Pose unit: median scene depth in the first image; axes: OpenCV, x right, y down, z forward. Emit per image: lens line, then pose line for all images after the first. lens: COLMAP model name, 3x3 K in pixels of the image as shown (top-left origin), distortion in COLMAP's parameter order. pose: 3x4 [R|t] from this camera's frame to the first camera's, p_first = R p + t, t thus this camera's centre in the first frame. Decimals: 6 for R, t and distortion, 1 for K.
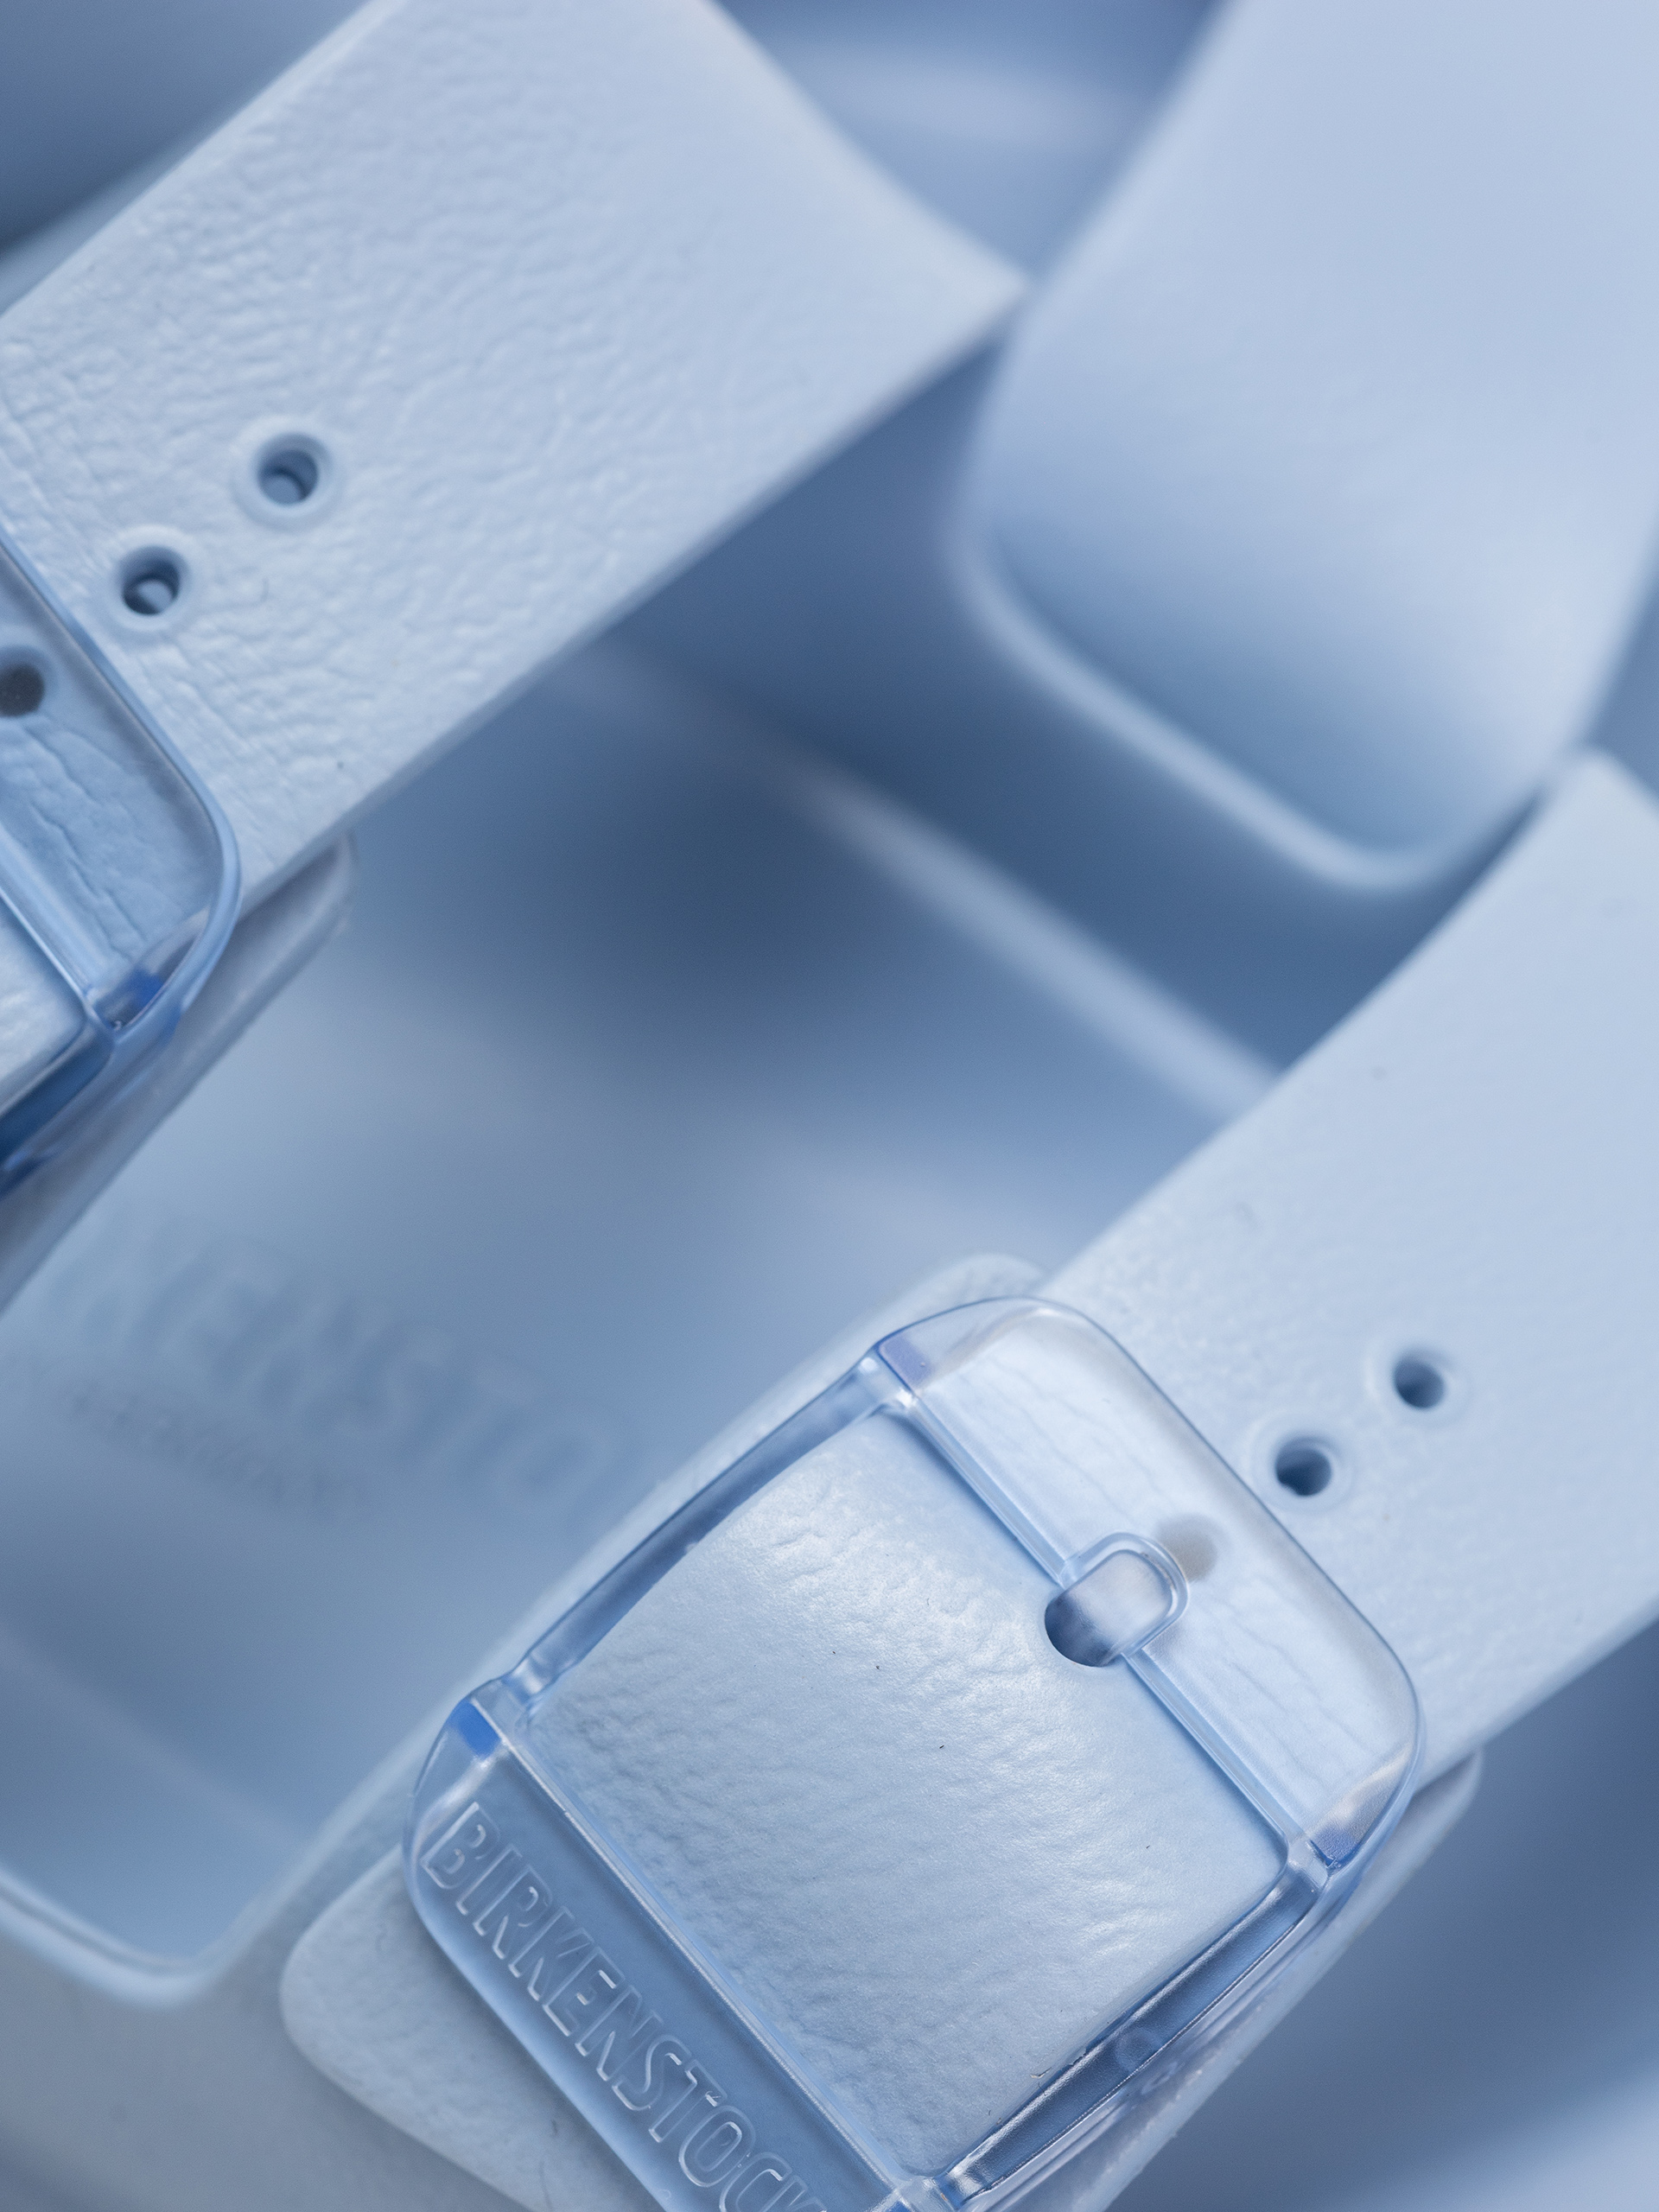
lens RADIAL K [[6984.9, 0, 829.4], [0, 6984.9, 1105.4], [0, 0, 1]] dist [0.004288, 0.000000]
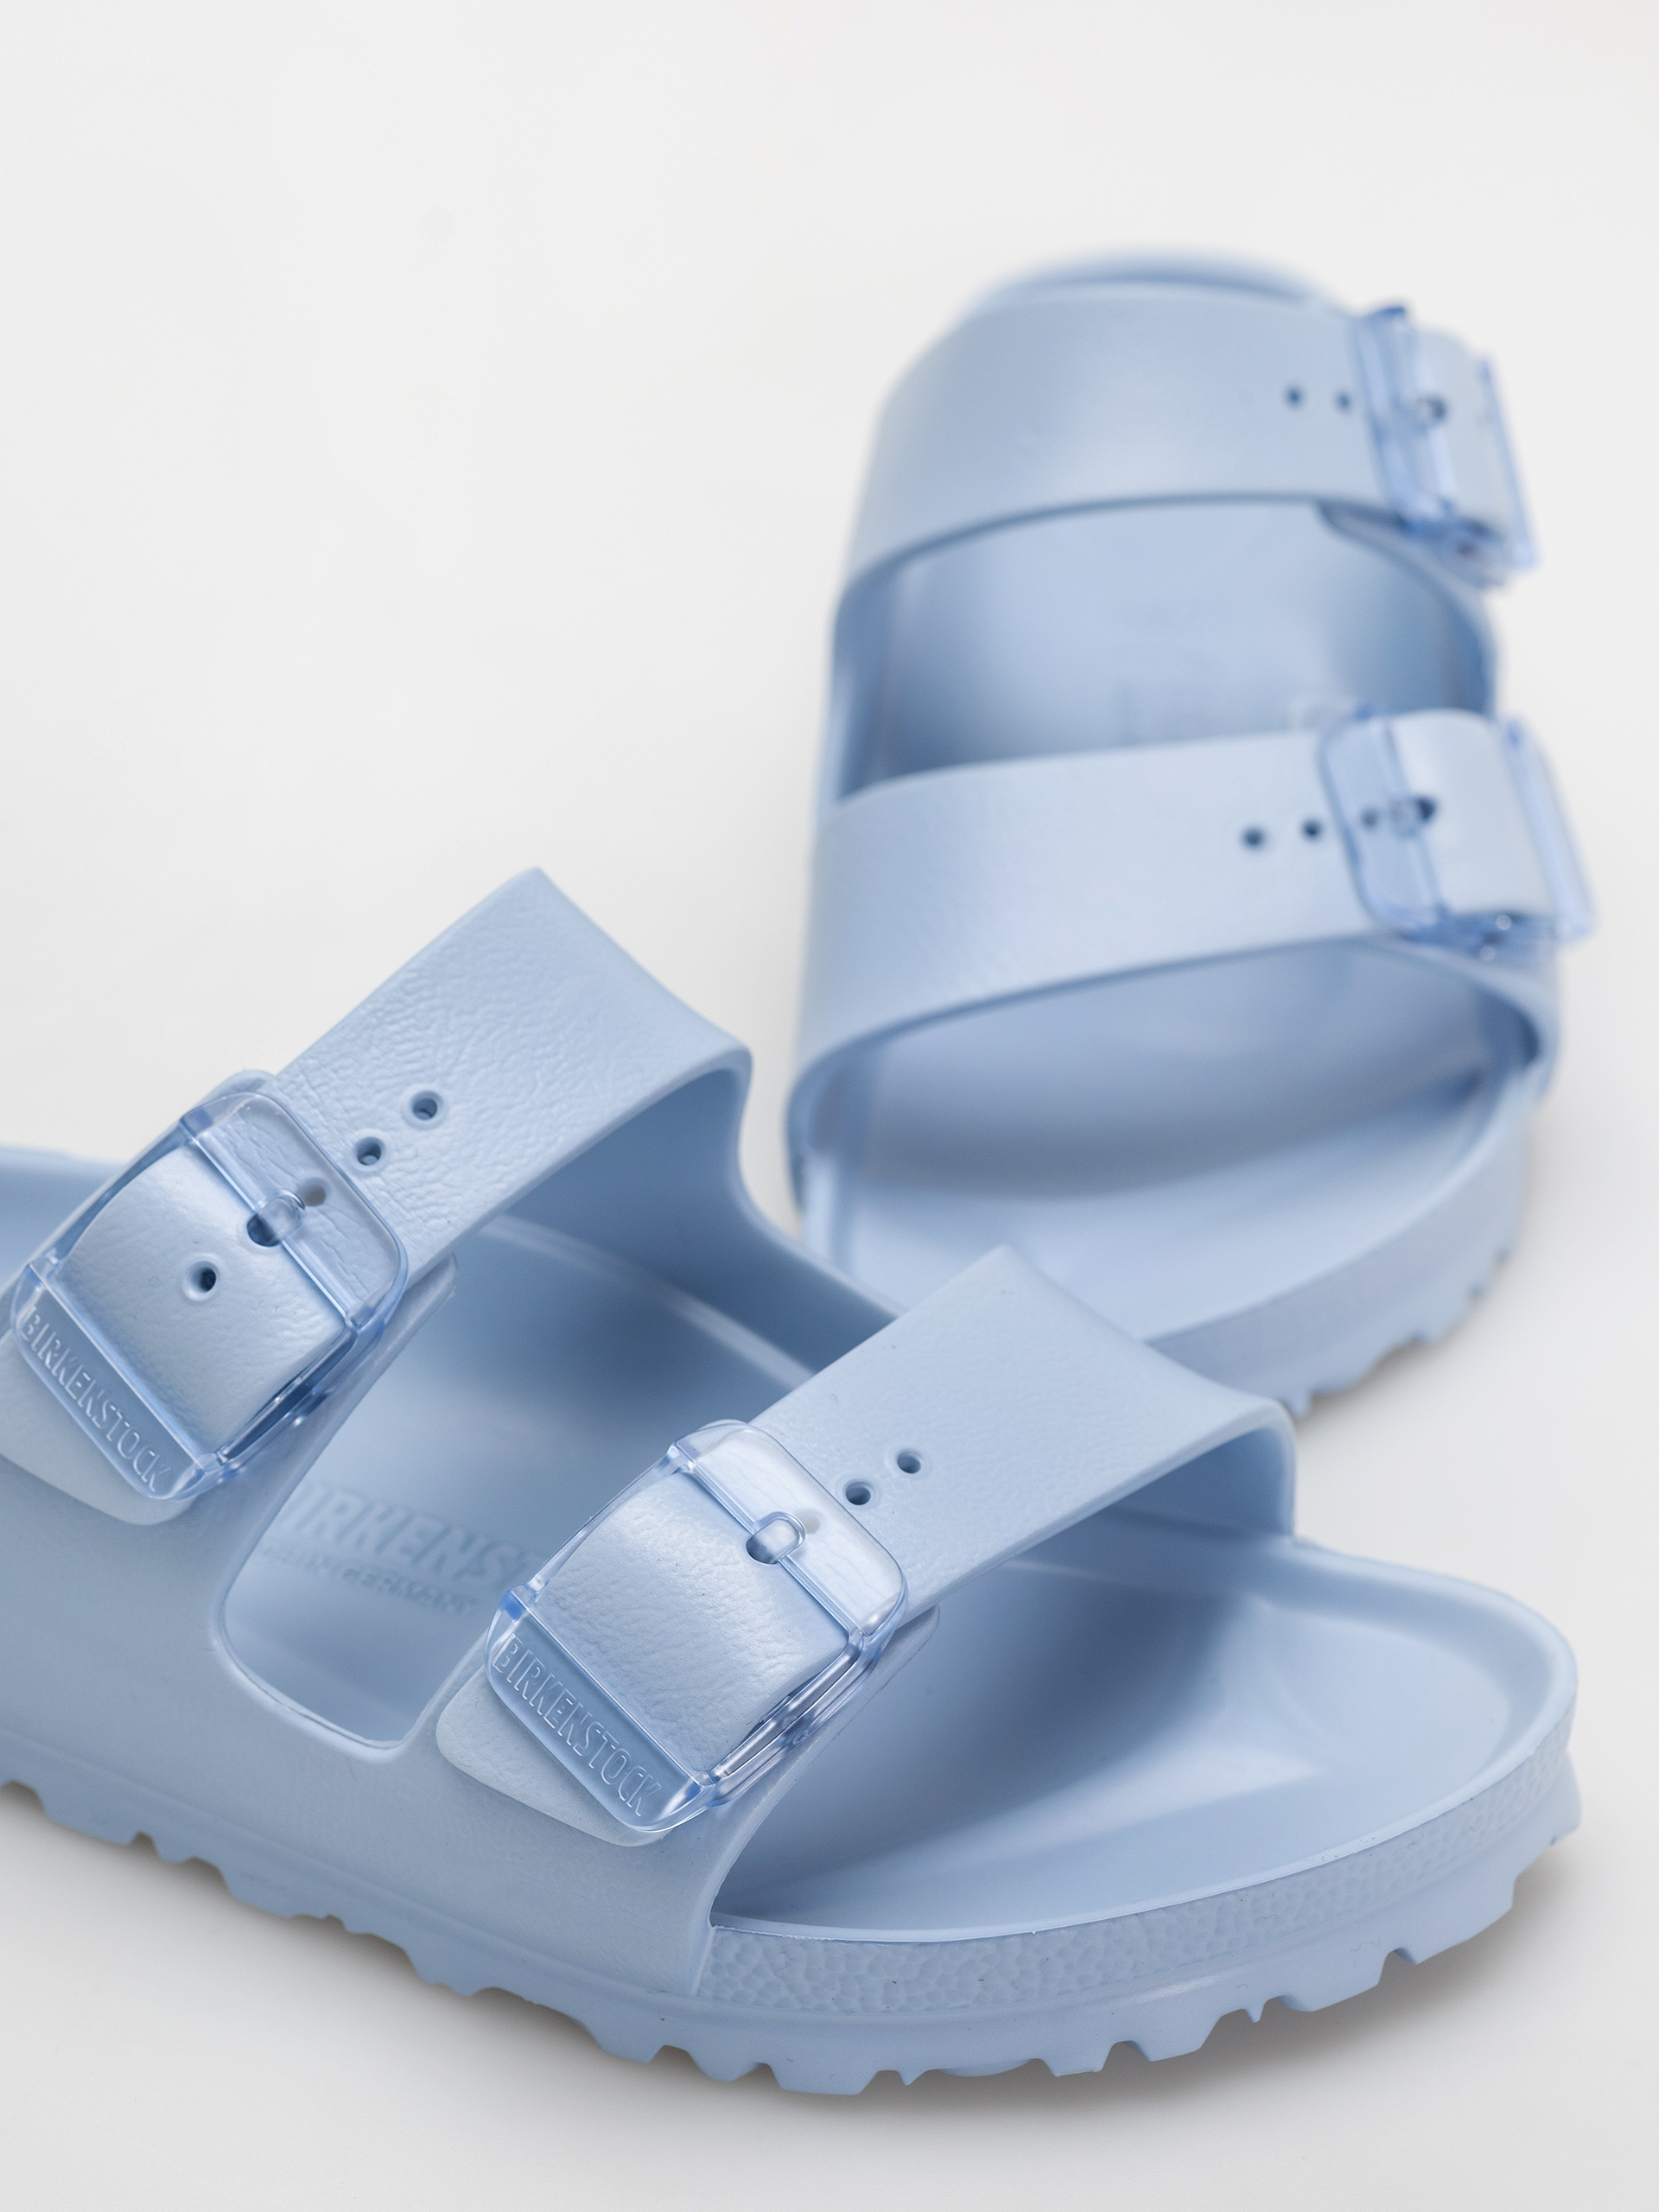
lens RADIAL K [[5266.9, 0, 829.5], [0, 5266.9, 1106.4], [0, 0, 1]] dist [-0.011072, 0.000000]
pose [[0.998967, -0.042327, -0.016520, 0.093499], [0.038199, 0.979235, -0.199096, 0.280595], [0.024604, 0.198259, 0.979841, -0.790563]]
